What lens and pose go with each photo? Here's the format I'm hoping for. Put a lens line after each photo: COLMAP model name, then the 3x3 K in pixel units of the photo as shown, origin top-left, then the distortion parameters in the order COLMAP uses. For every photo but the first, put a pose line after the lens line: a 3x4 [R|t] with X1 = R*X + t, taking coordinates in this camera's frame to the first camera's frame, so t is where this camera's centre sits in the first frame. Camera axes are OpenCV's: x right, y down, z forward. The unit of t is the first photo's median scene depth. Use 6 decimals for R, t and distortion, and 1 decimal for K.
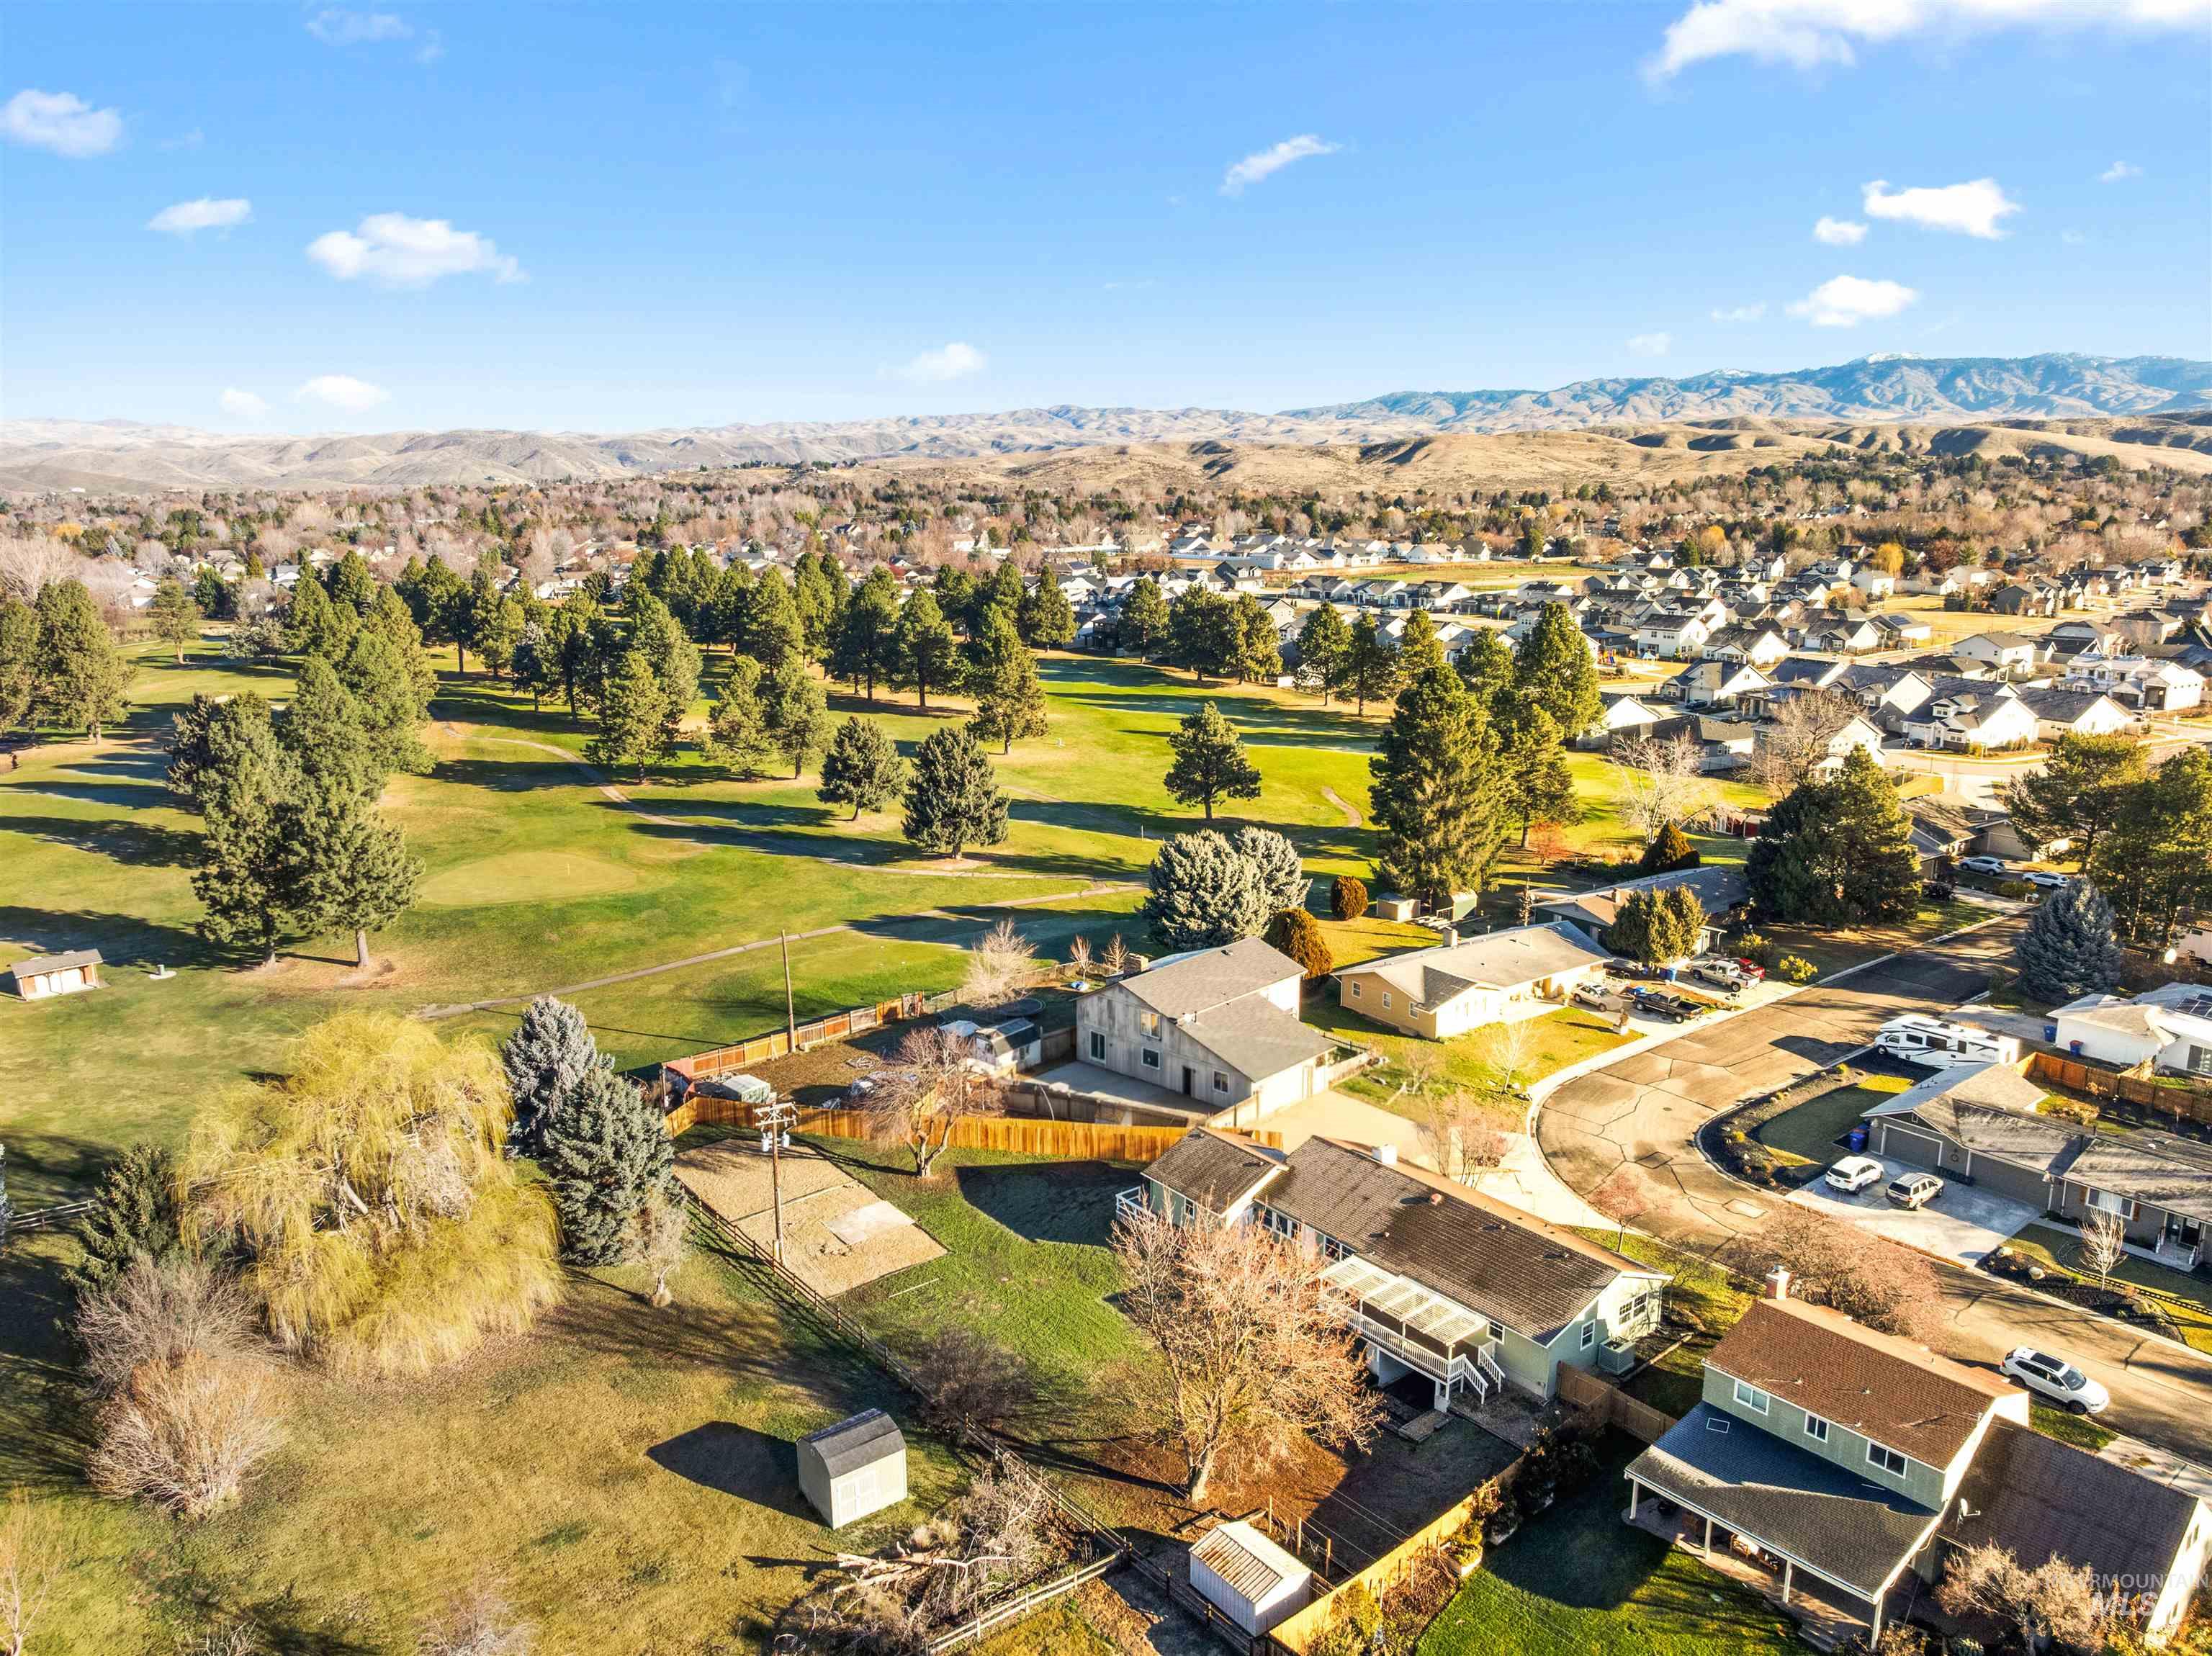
lens RADIAL K [[1531.5, 0, 1106.0], [0, 1531.5, 828.0], [0, 0, 1]] dist [-0.041255, 0.000353]
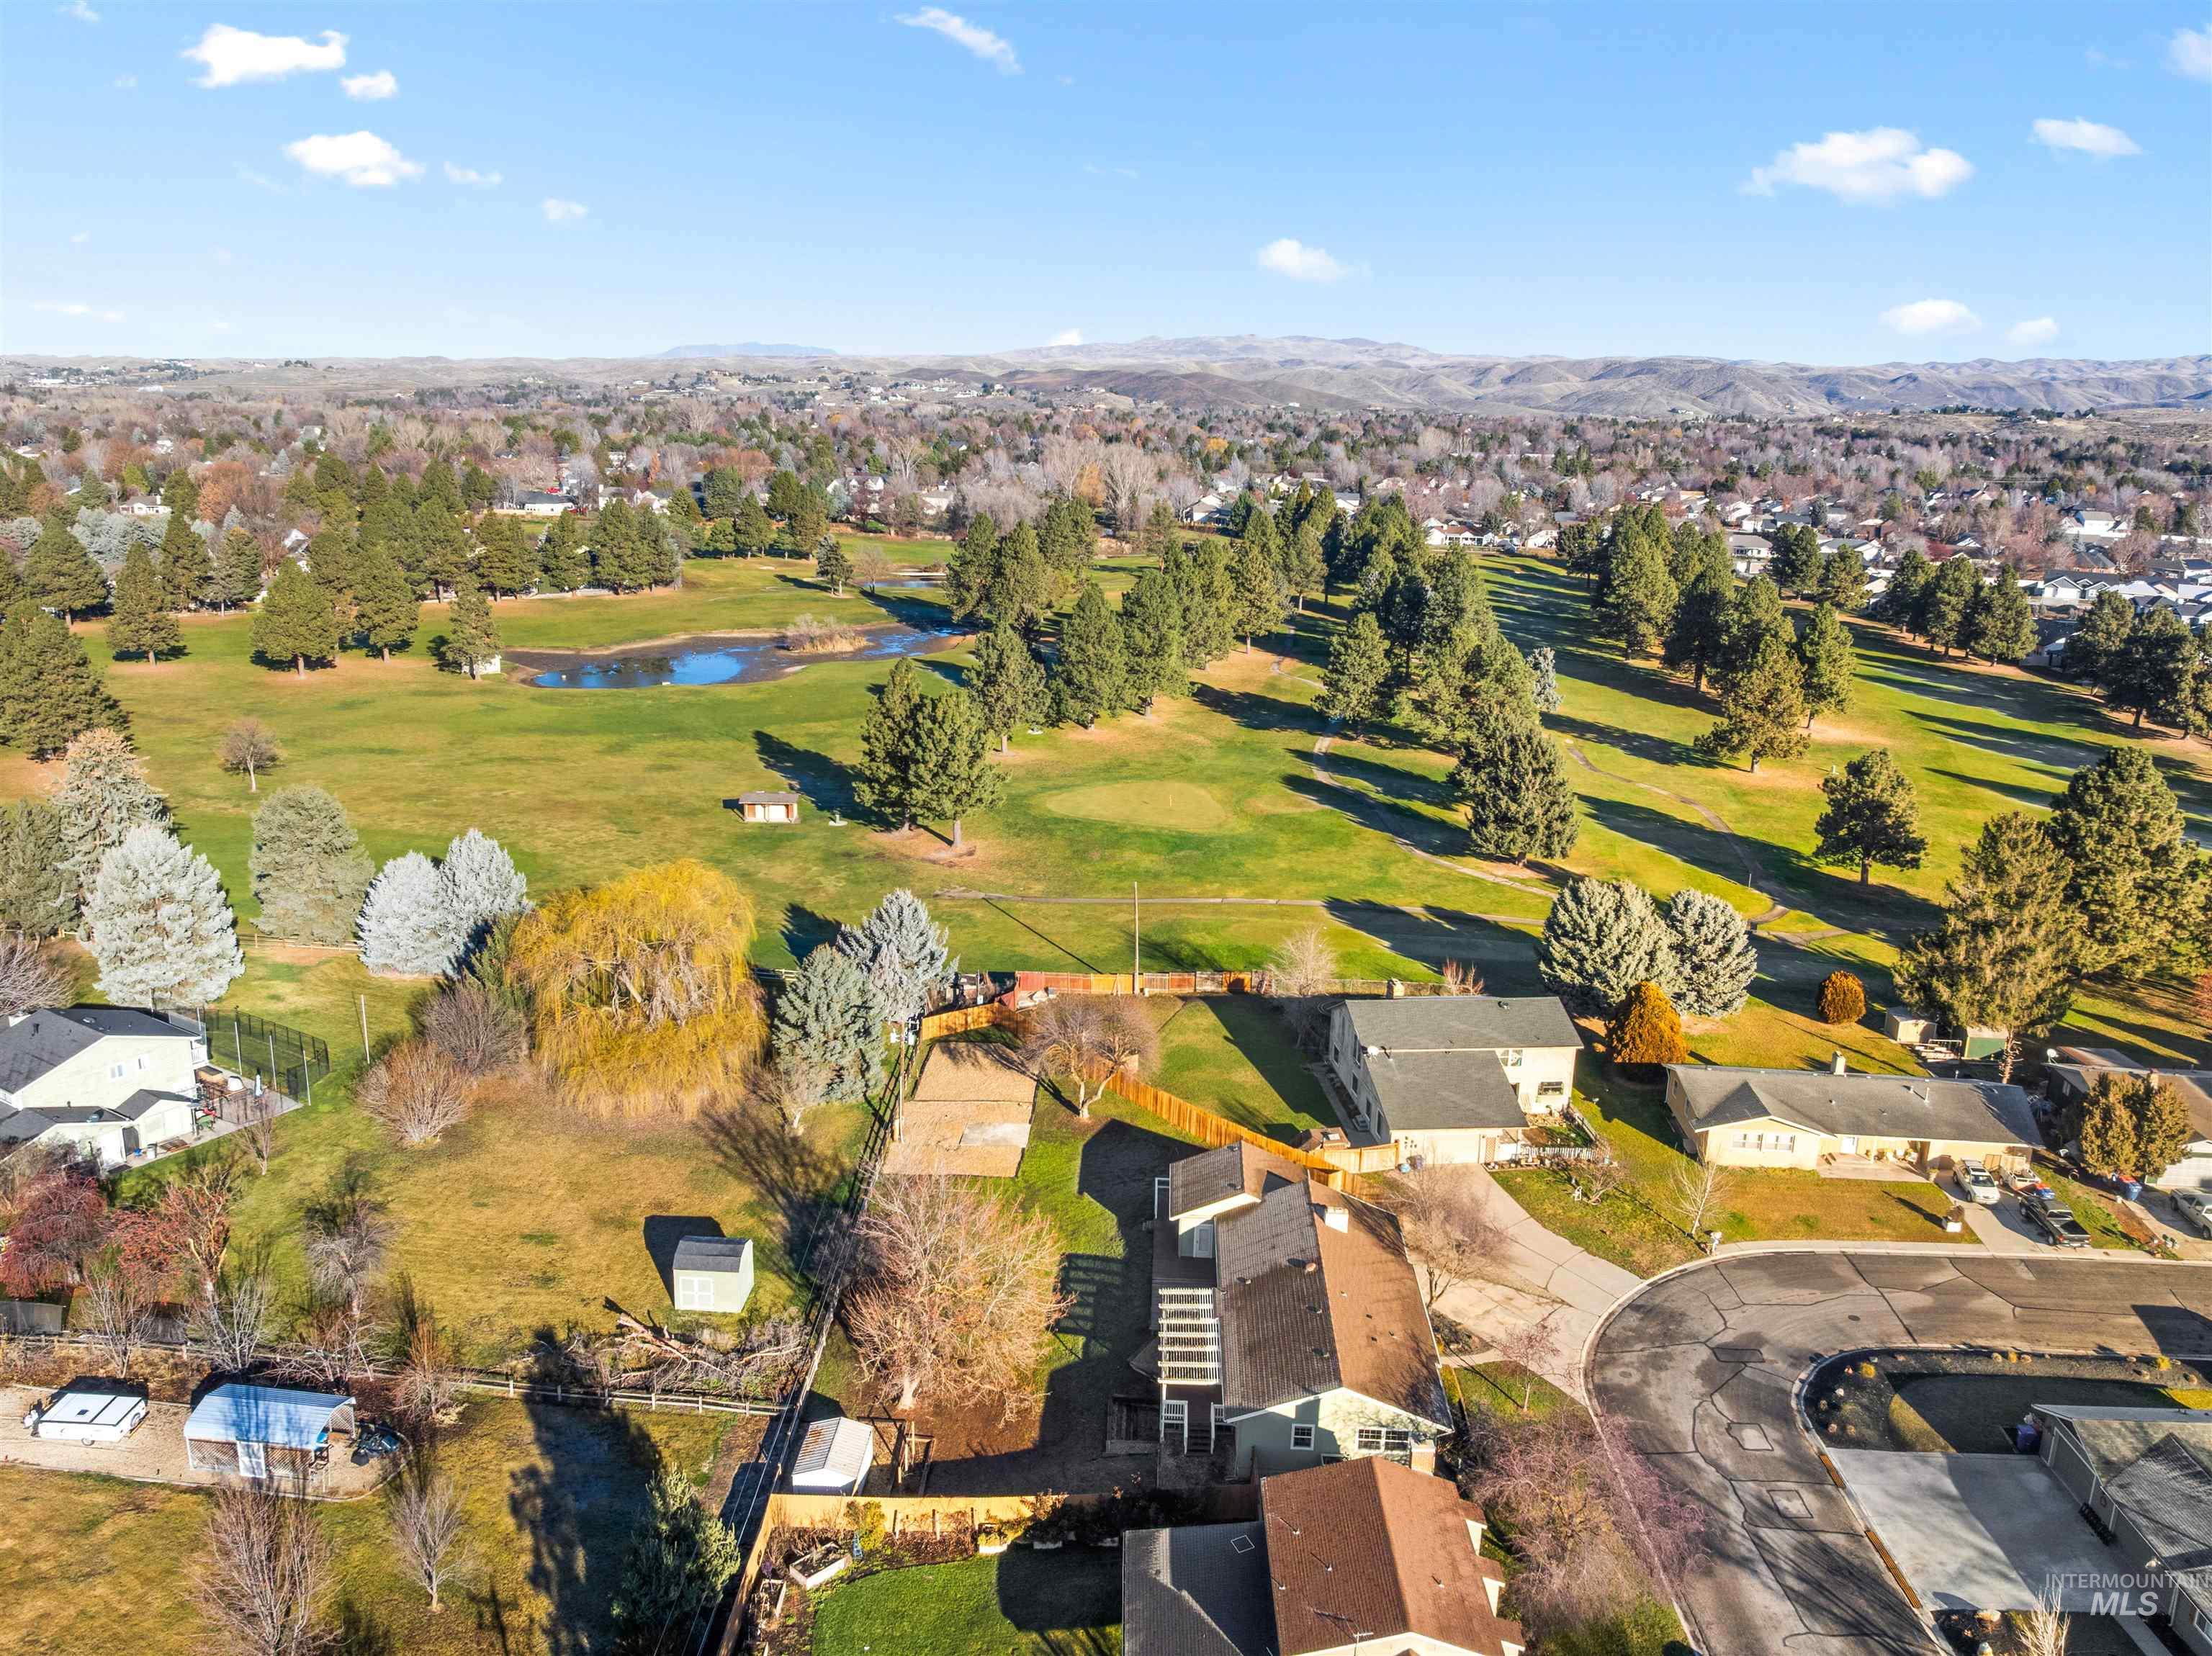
lens RADIAL K [[1603.5, 0, 1106.0], [0, 1603.5, 828.0], [0, 0, 1]] dist [-0.032620, 0.000783]
pose [[0.774721, 0.189203, -0.603332, 0.437106], [-0.172854, 0.981208, 0.085748, -0.063735], [0.608218, 0.037858, 0.792867, 0.061852]]
